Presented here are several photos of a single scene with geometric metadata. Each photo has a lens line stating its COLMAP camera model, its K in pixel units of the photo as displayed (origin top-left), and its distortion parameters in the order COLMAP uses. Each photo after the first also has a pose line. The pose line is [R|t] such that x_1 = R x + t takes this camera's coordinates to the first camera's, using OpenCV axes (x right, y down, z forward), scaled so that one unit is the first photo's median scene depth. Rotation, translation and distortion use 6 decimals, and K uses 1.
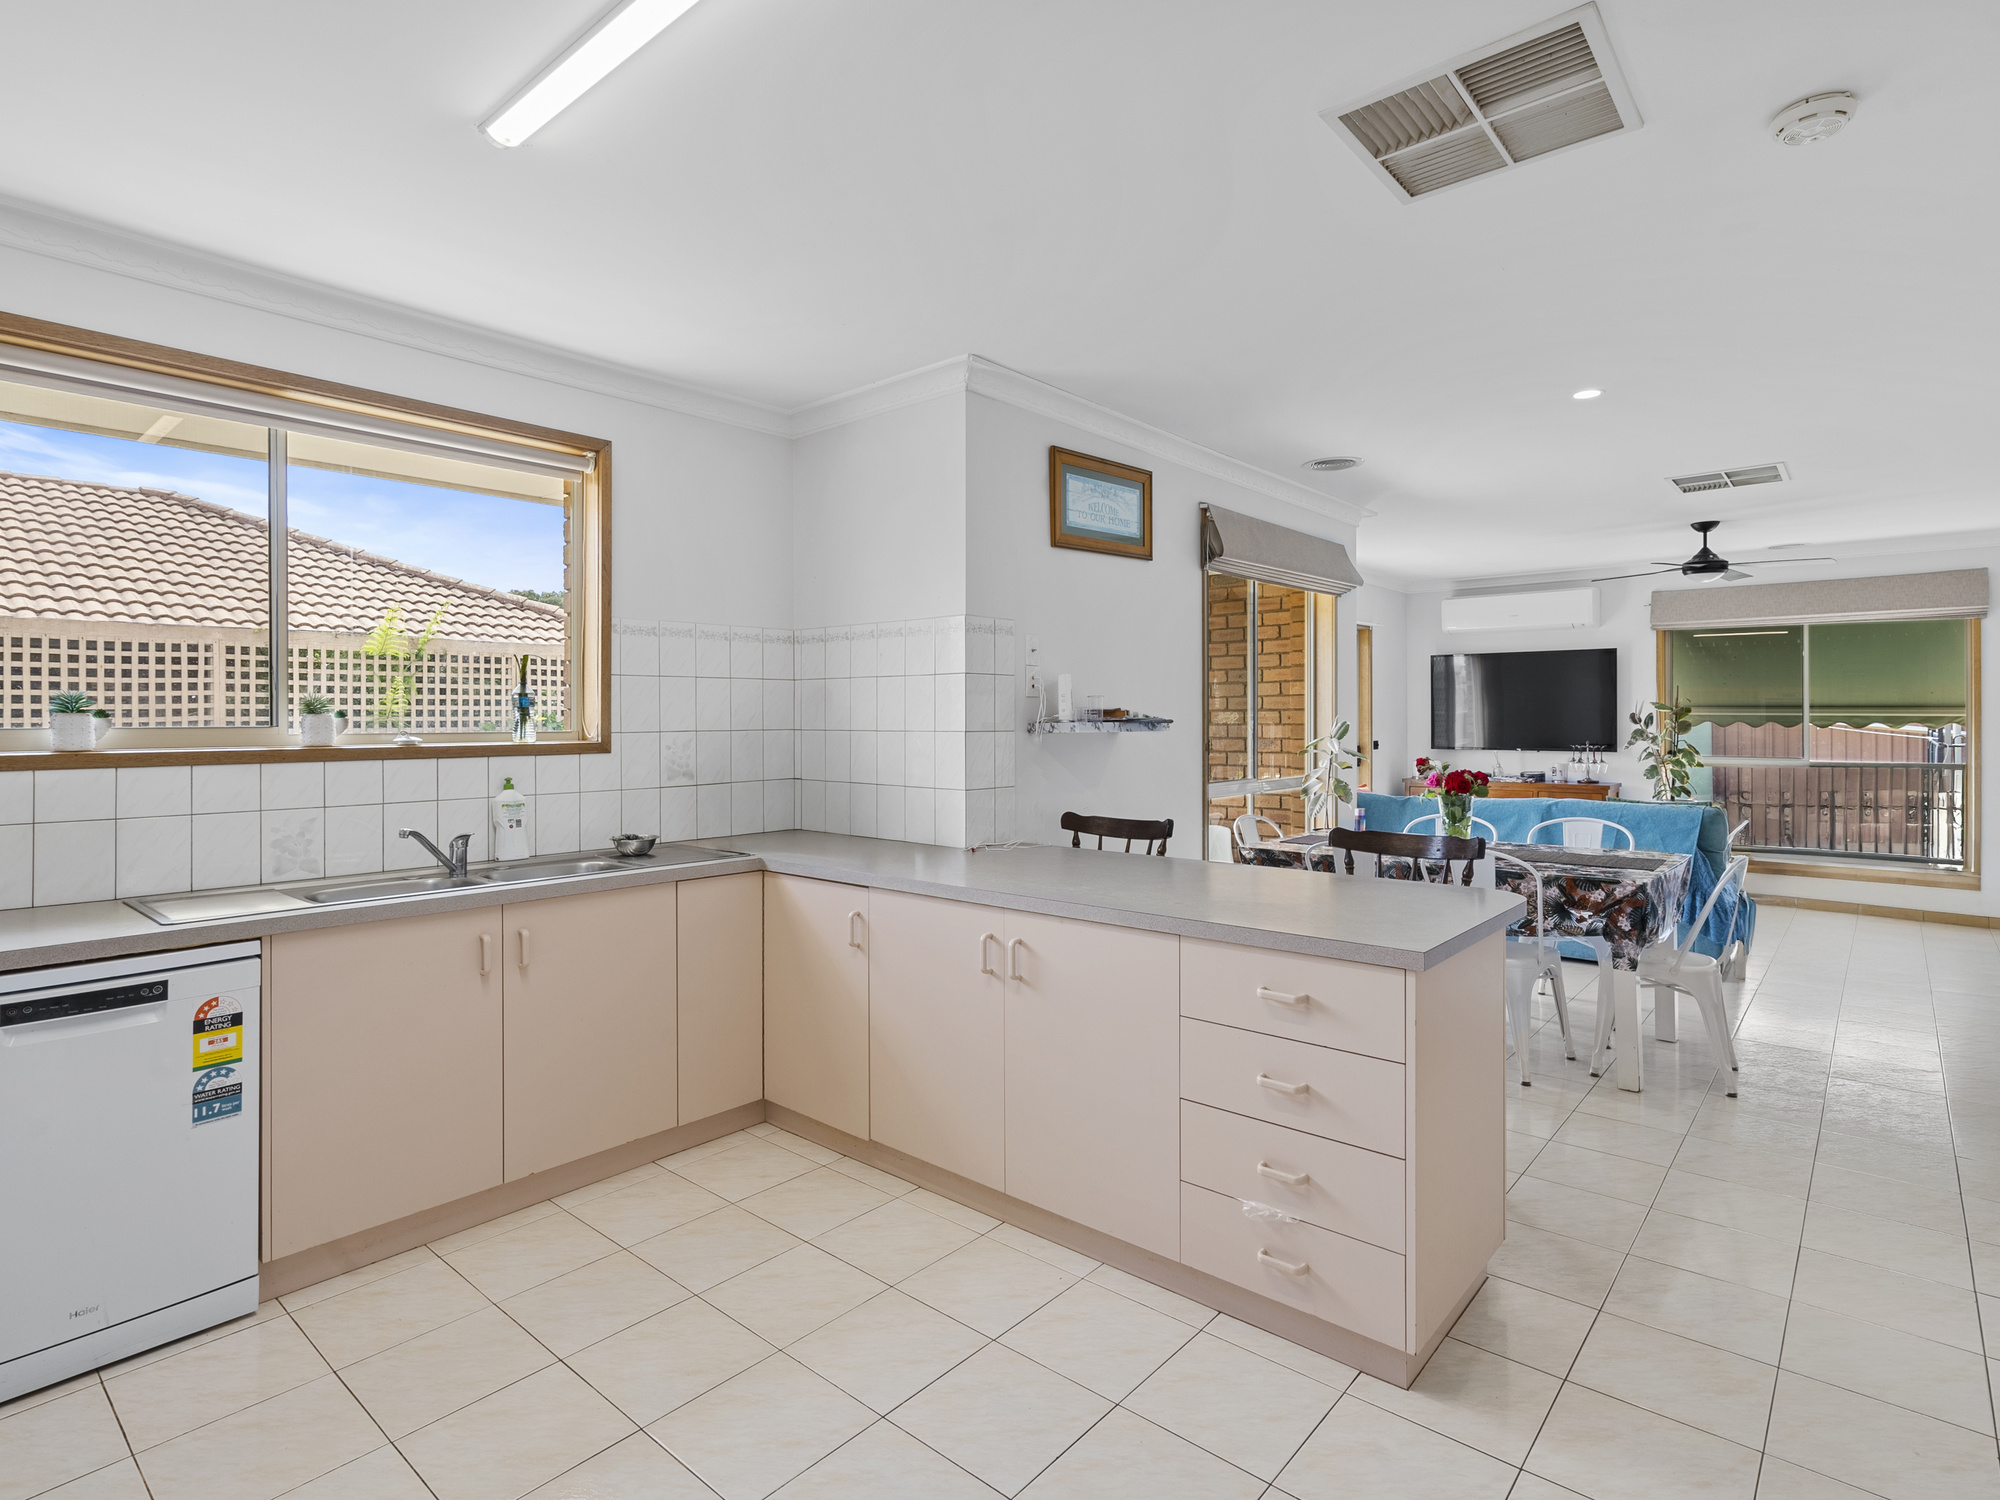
lens RADIAL K [[1030.1, 0, 1002.2], [0, 1030.1, 720.7], [0, 0, 1]] dist [0.003438, 0.000933]
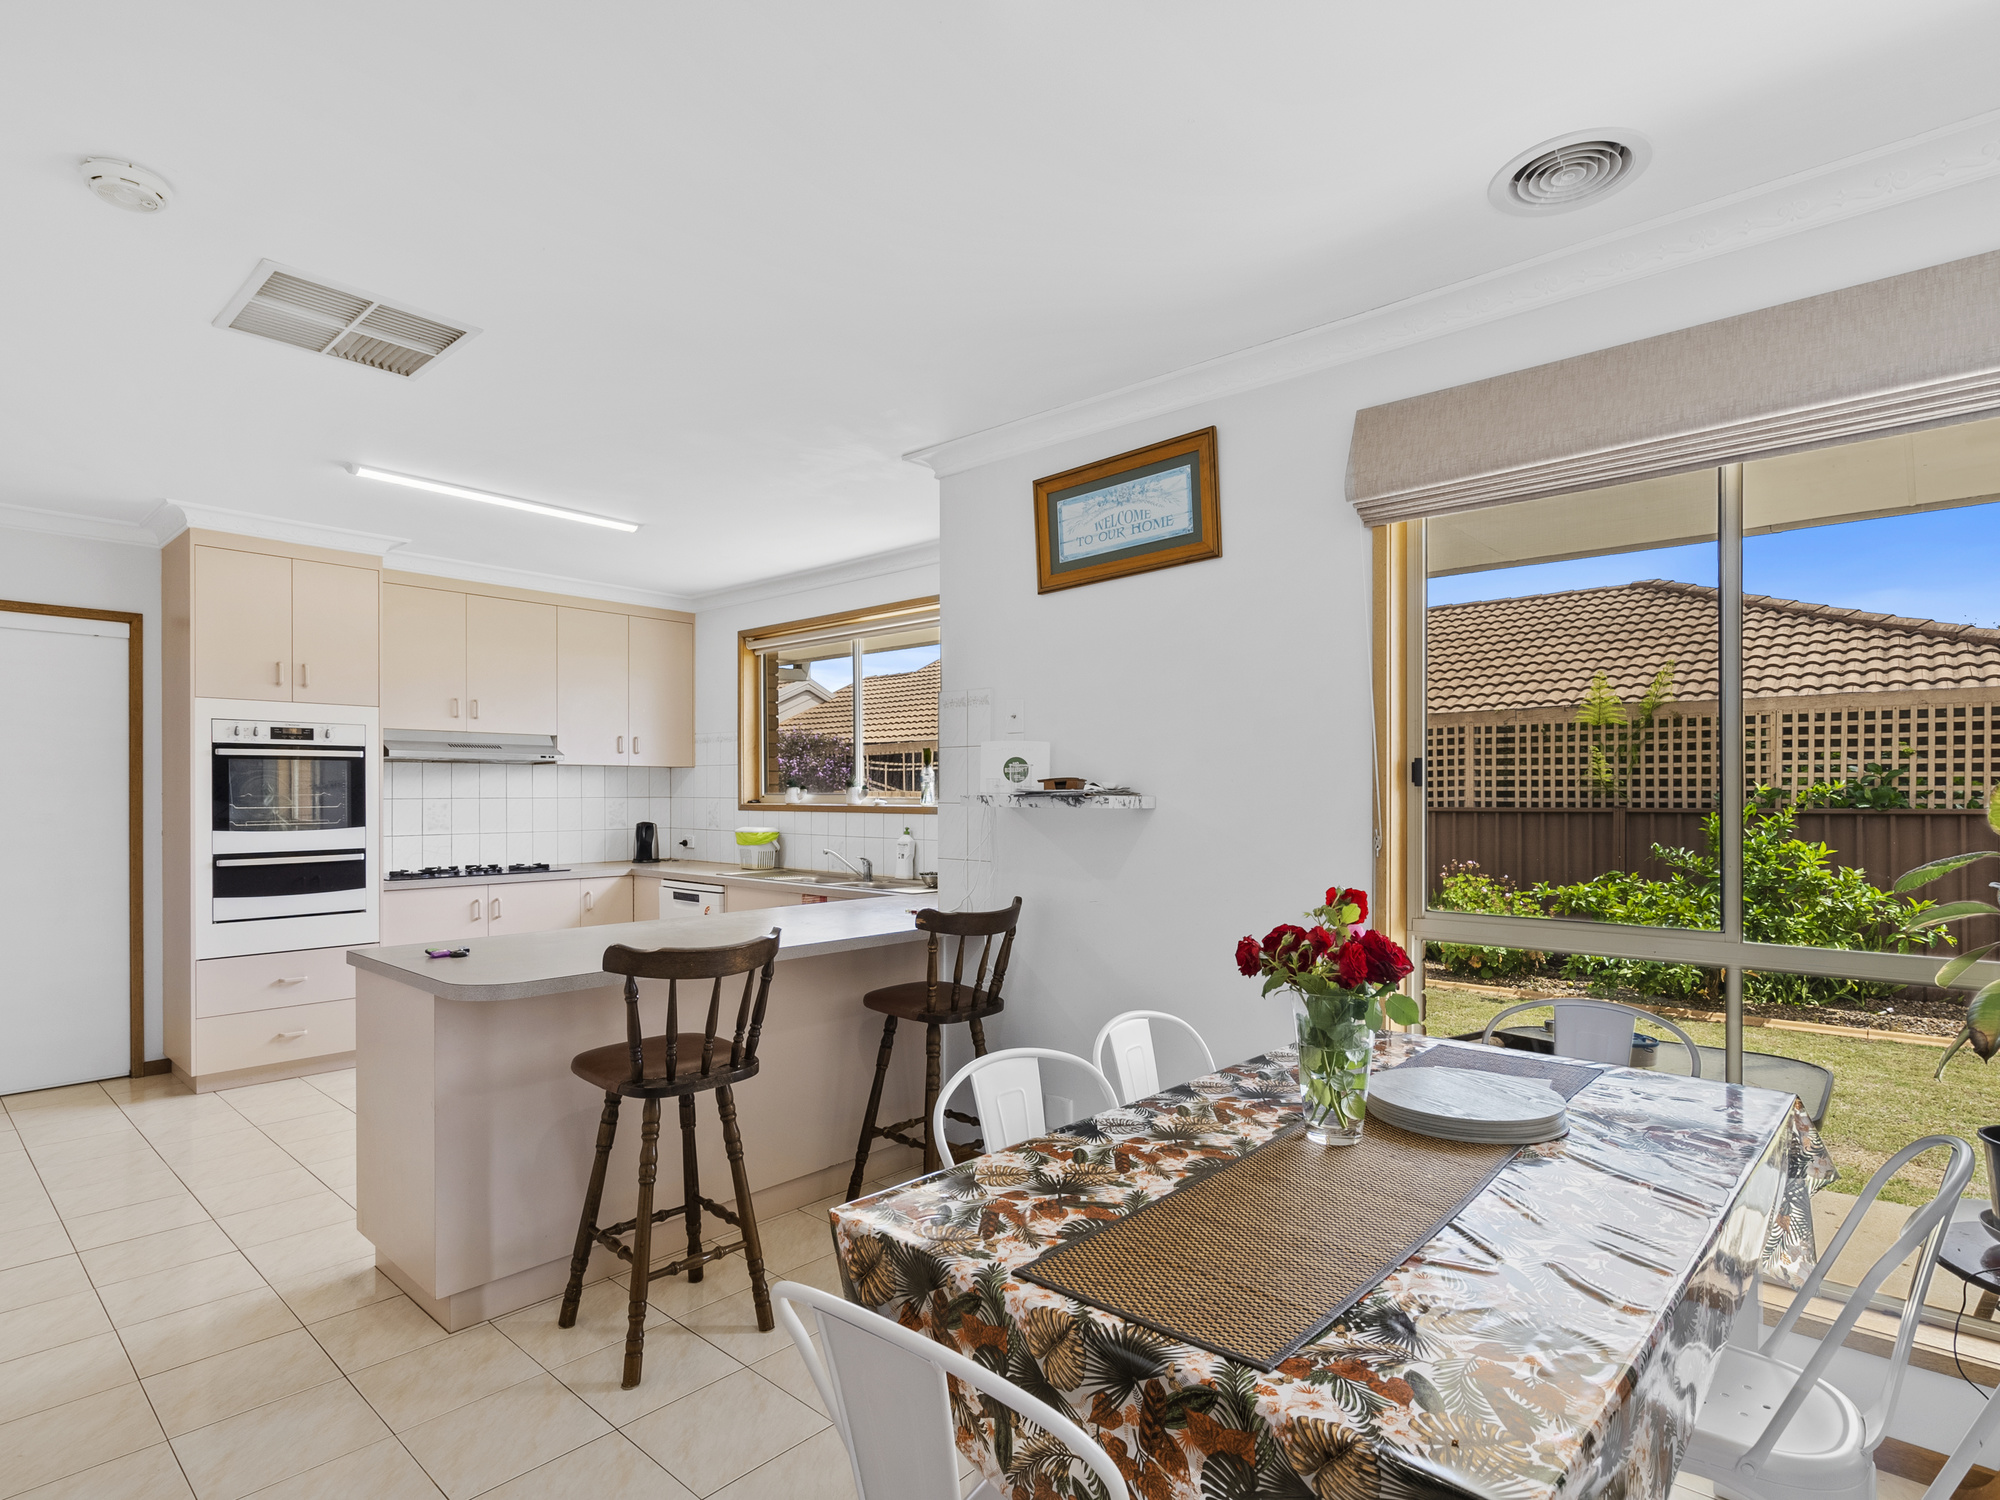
lens RADIAL K [[1037.0, 0, 997.5], [0, 1037.0, 788.9], [0, 0, 1]] dist [-0.006155, -0.001390]
pose [[-0.017530, 0.001573, -0.999845, 0.426198], [-0.001615, 0.999997, 0.001602, -0.002409], [0.999845, 0.001643, -0.017528, 0.448544]]
